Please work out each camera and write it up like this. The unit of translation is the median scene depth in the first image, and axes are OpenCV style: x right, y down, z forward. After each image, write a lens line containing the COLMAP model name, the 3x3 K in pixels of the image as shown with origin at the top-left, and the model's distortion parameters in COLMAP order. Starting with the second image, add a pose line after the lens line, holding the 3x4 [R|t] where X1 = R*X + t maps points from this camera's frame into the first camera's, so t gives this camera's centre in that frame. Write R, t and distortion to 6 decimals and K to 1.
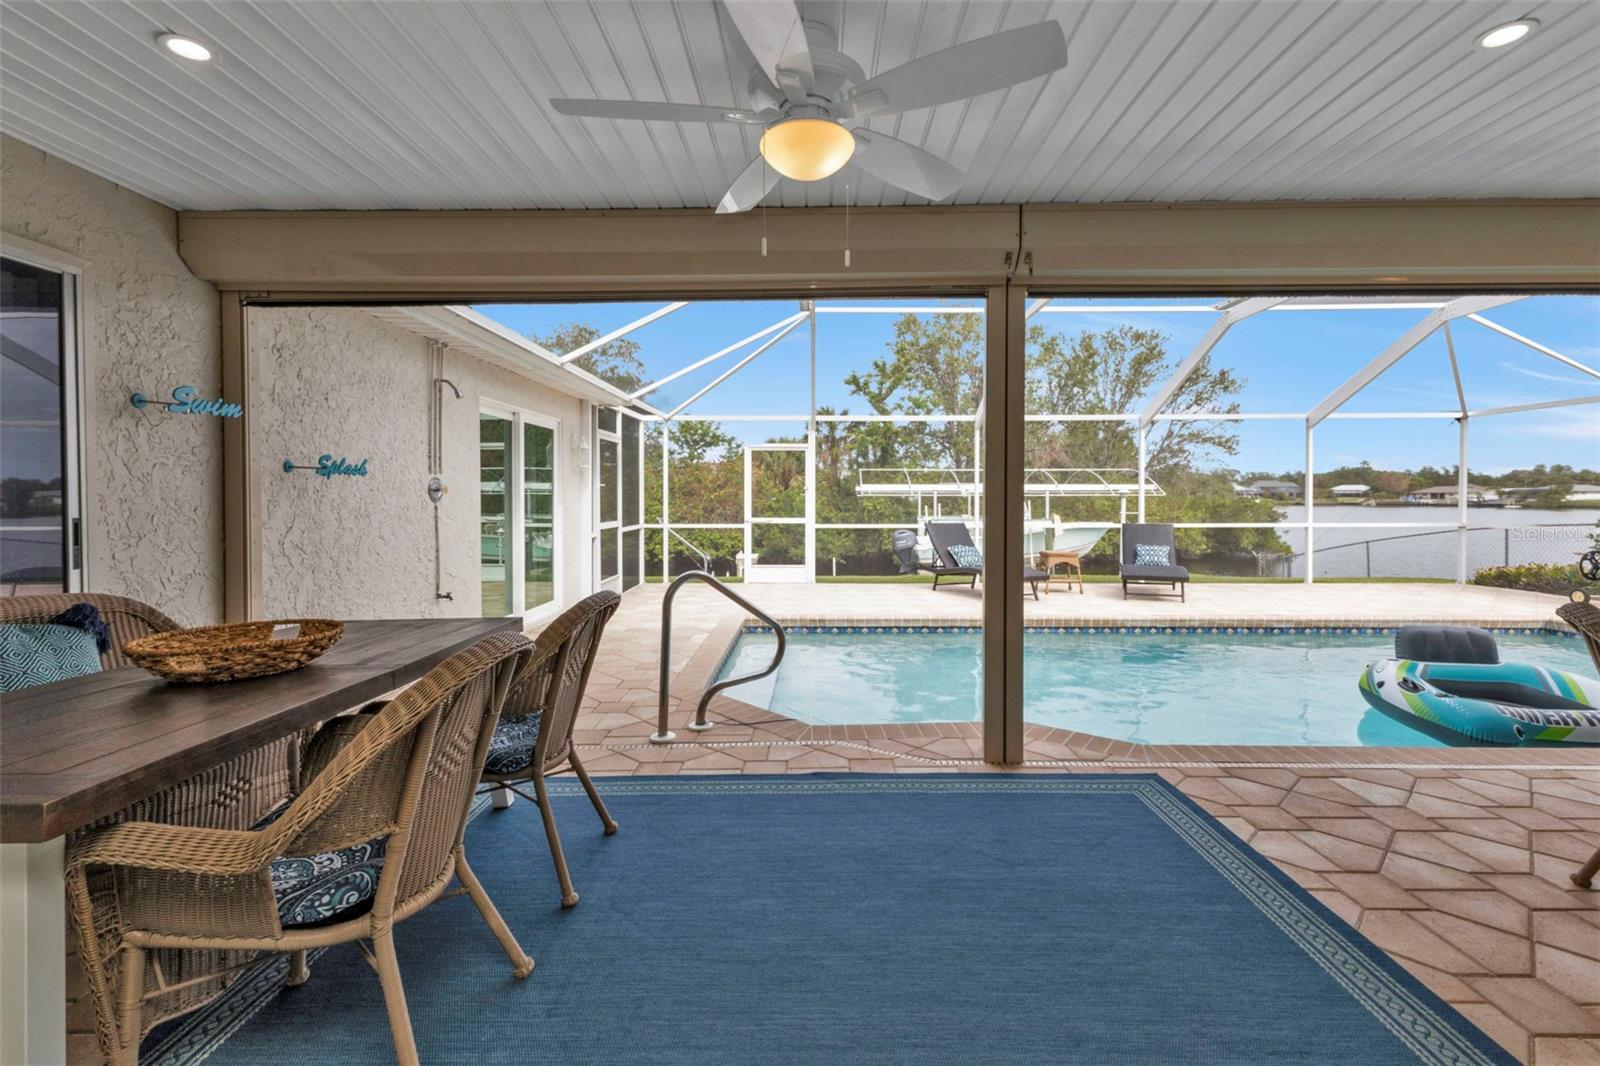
lens RADIAL K [[704.1, 0, 805.0], [0, 704.1, 501.0], [0, 0, 1]] dist [0.022866, 0.000098]
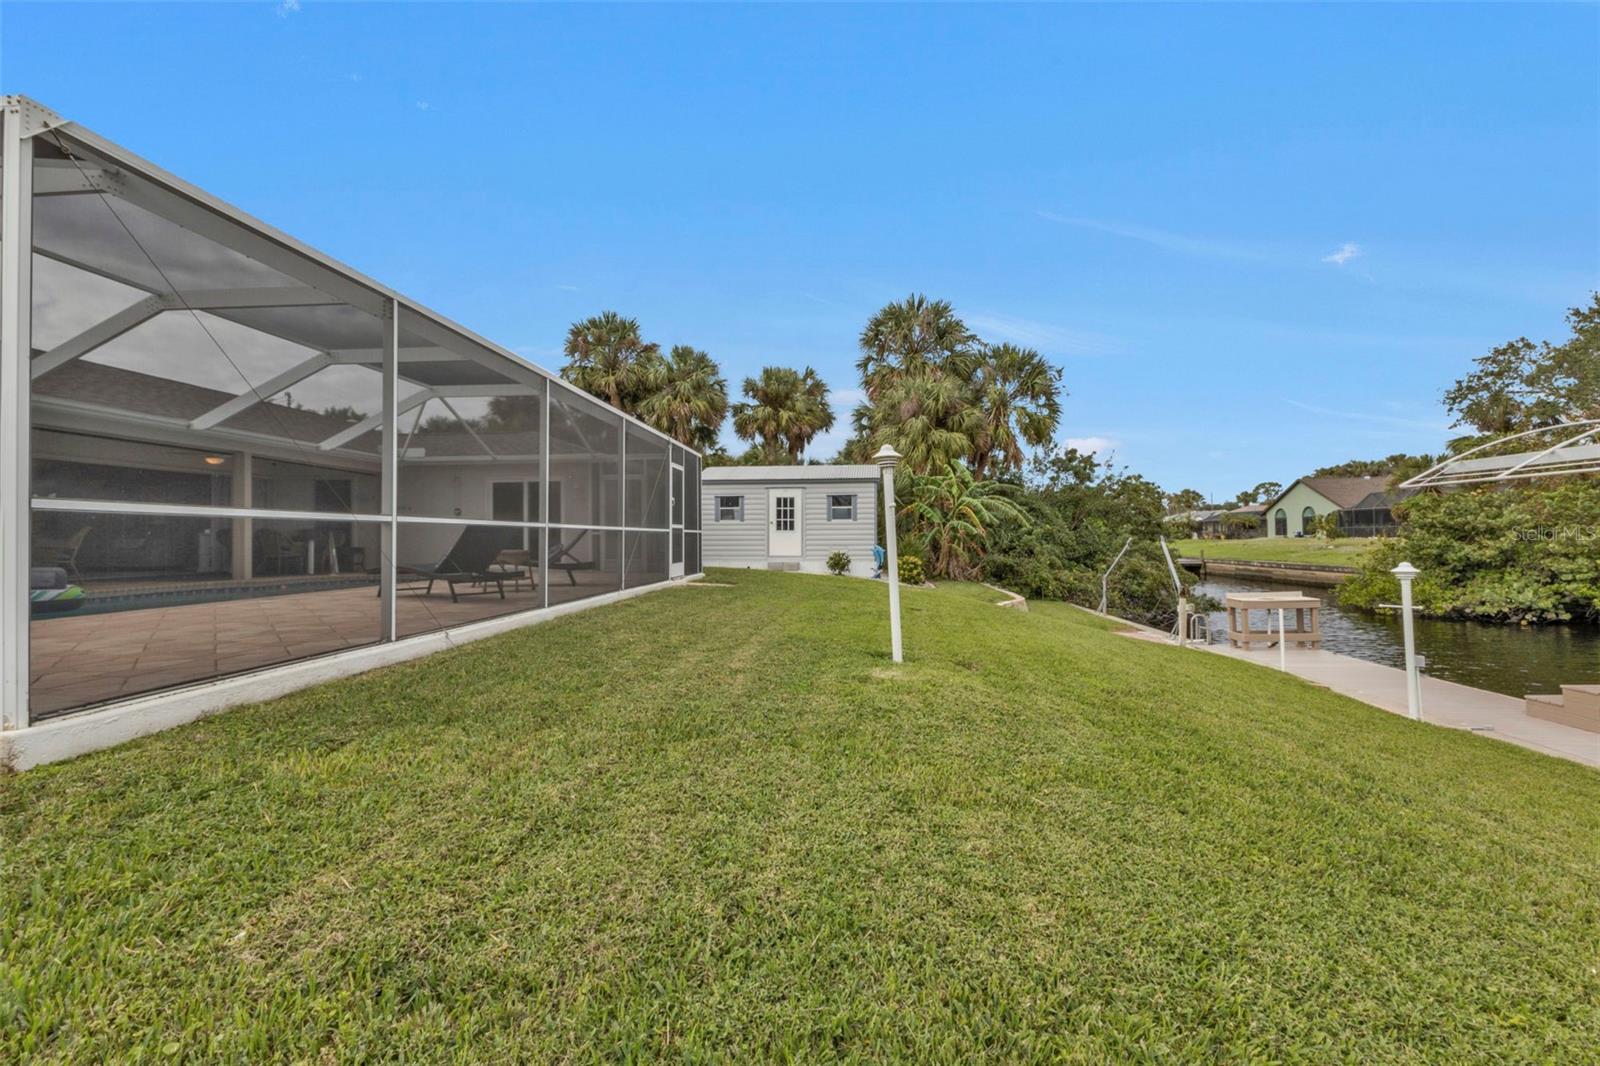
lens RADIAL K [[672.1, 0, 800.0], [0, 672.1, 533.0], [0, 0, 1]] dist [-0.008397, 0.000197]
pose [[-0.072548, -0.006086, -0.997346, 0.248486], [0.001608, 0.999979, -0.006219, 0.010517], [0.997364, -0.002055, -0.072537, 0.289040]]
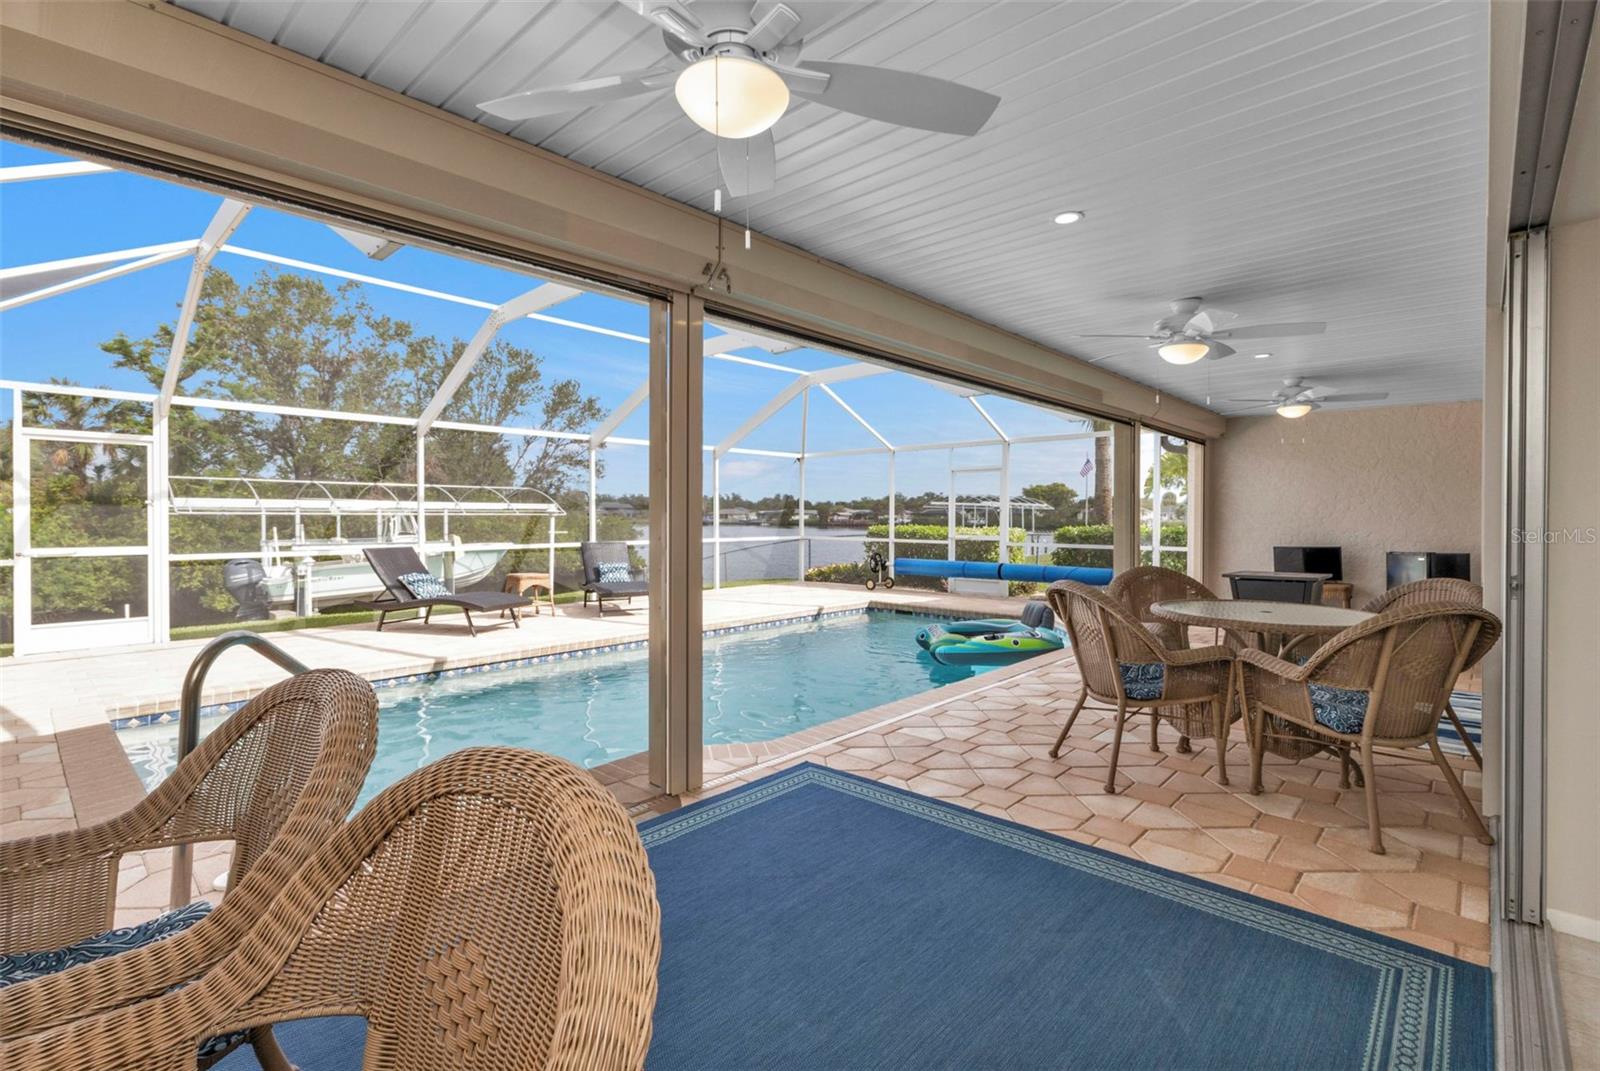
lens RADIAL K [[740.0, 0, 796.4], [0, 740.0, 527.1], [0, 0, 1]] dist [0.013747, 0.000246]
pose [[0.679353, -0.008273, 0.733765, -0.022663], [0.002207, 0.999955, 0.009230, 0.000123], [-0.733808, -0.004651, 0.679341, 0.012979]]
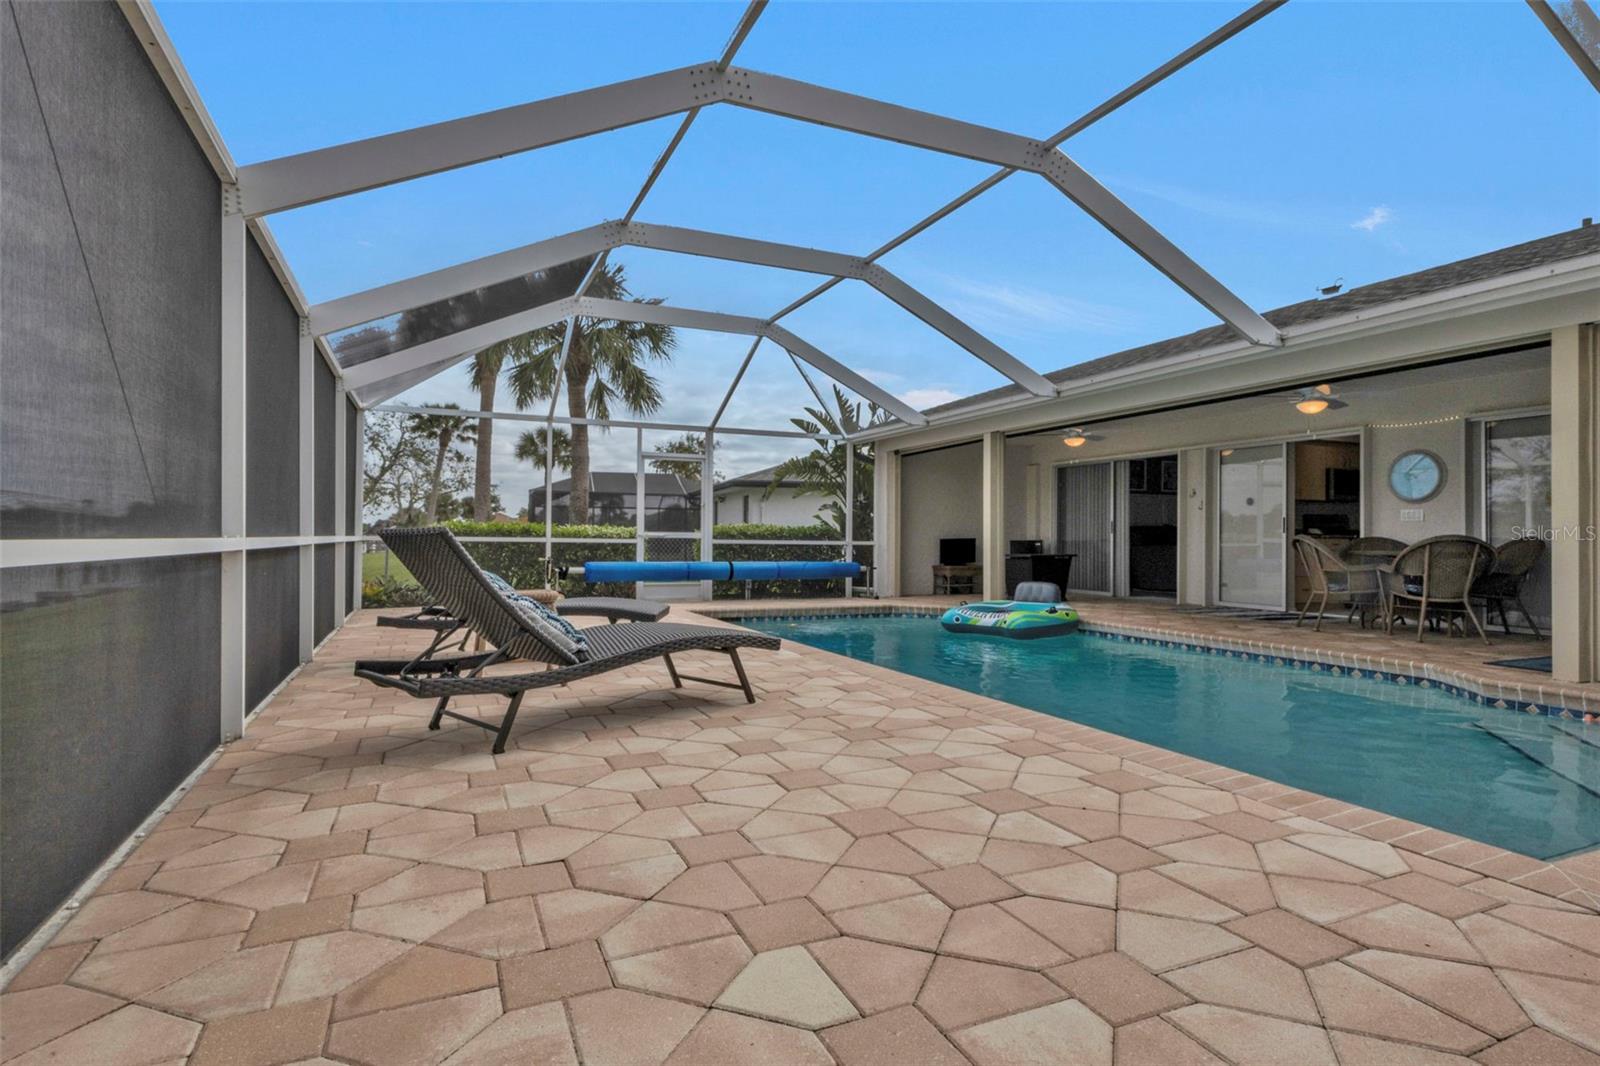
lens RADIAL K [[841.3, 0, 800.0], [0, 841.3, 533.0], [0, 0, 1]] dist [0.001384, 0.000147]
pose [[-0.411062, 0.005478, 0.911591, -0.038325], [-0.005171, 0.999952, -0.008341, 0.007574], [-0.911593, -0.008143, -0.411014, 0.207084]]
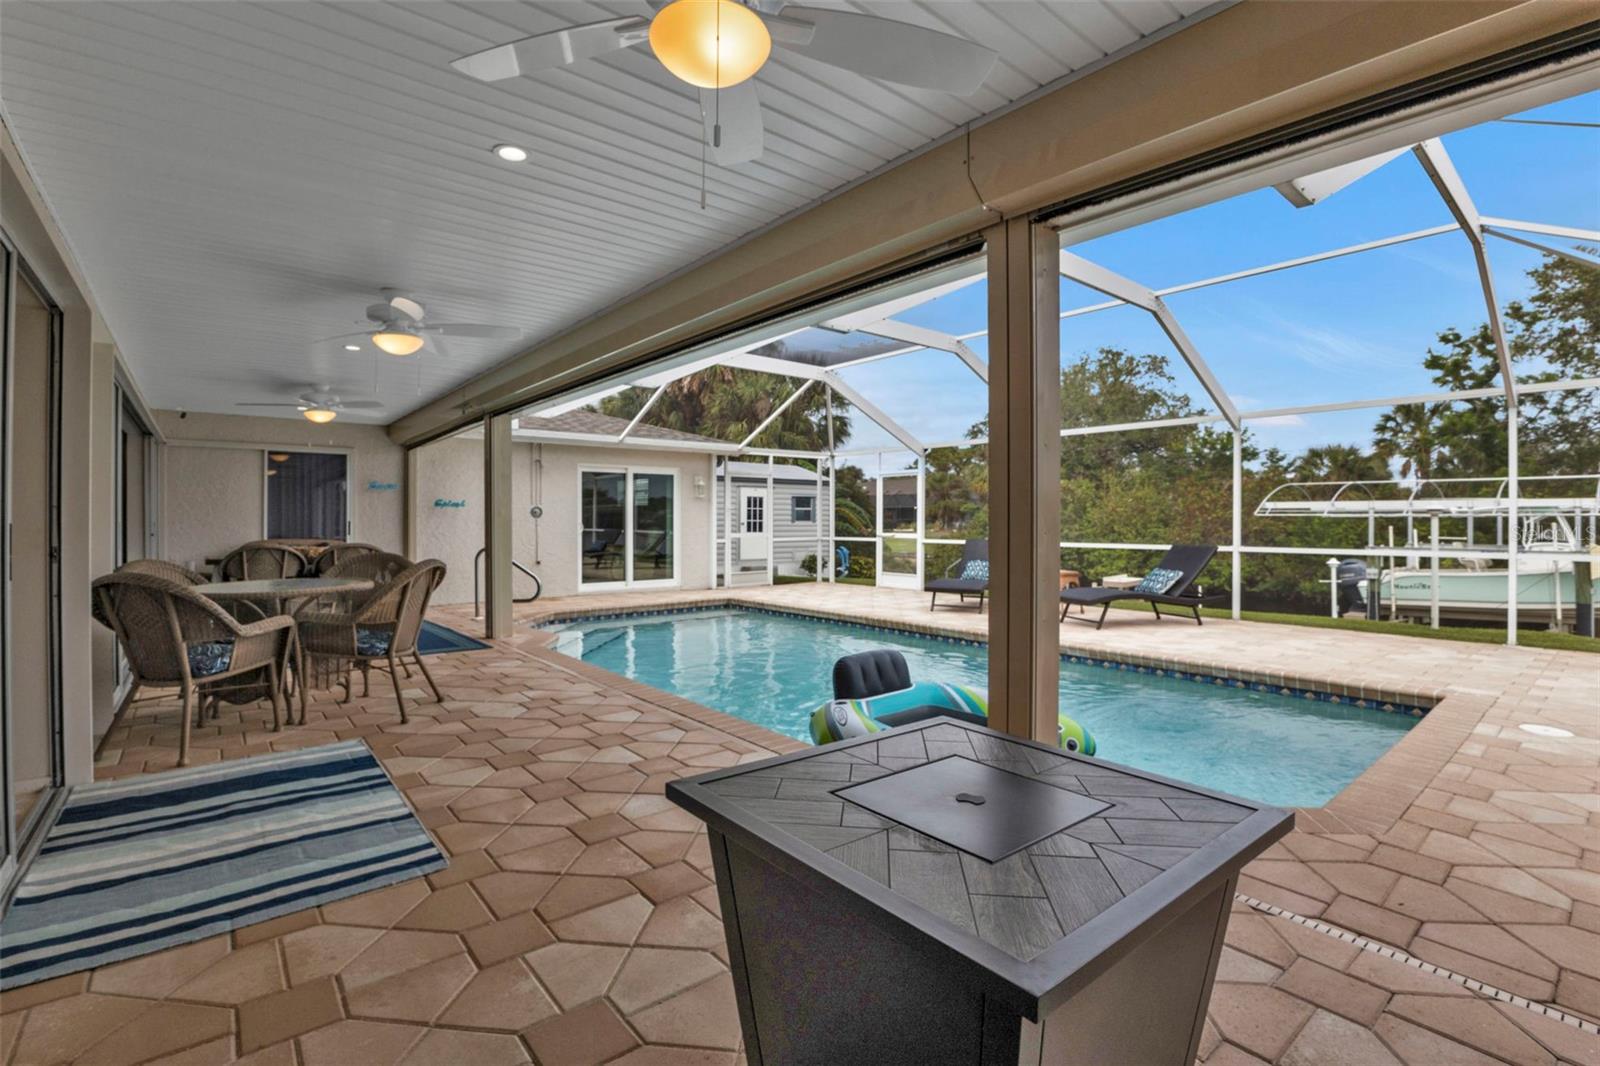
lens RADIAL K [[704.1, 0, 805.0], [0, 704.1, 501.0], [0, 0, 1]] dist [0.022866, 0.000098]
pose [[0.626879, -0.024401, -0.778734, 0.173795], [-0.002268, 0.999448, -0.033143, 0.002110], [0.779113, 0.022543, 0.626478, 0.029720]]
